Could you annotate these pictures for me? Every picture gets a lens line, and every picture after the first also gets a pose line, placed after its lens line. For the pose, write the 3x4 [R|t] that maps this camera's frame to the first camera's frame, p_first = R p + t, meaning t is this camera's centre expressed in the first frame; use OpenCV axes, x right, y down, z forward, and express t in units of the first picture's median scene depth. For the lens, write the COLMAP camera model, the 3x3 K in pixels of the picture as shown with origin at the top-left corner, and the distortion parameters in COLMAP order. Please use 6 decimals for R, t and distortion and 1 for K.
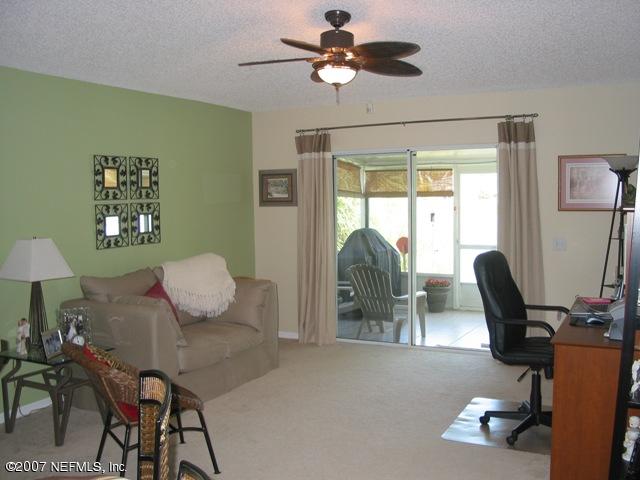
lens RADIAL K [[641.8, 0, 320.0], [0, 641.8, 240.0], [0, 0, 1]] dist [-0.132270, 0.028024]
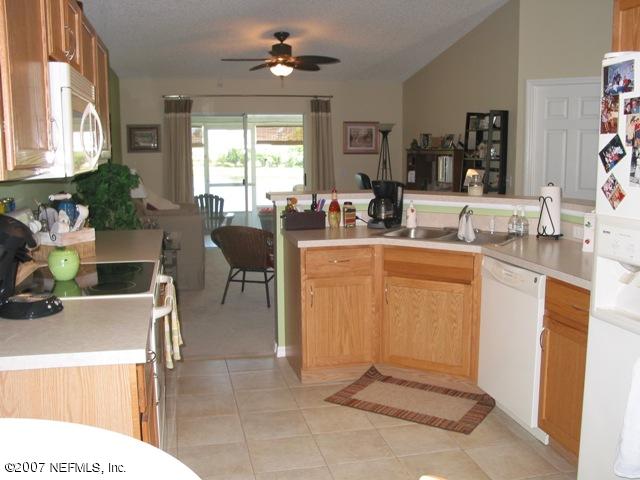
lens RADIAL K [[641.8, 0, 320.0], [0, 641.8, 240.0], [0, 0, 1]] dist [-0.132270, 0.028024]
pose [[0.768032, -0.080413, 0.635343, -0.773927], [0.036050, 0.995941, 0.082474, 0.038809], [-0.639396, -0.040438, 0.767814, -0.284834]]
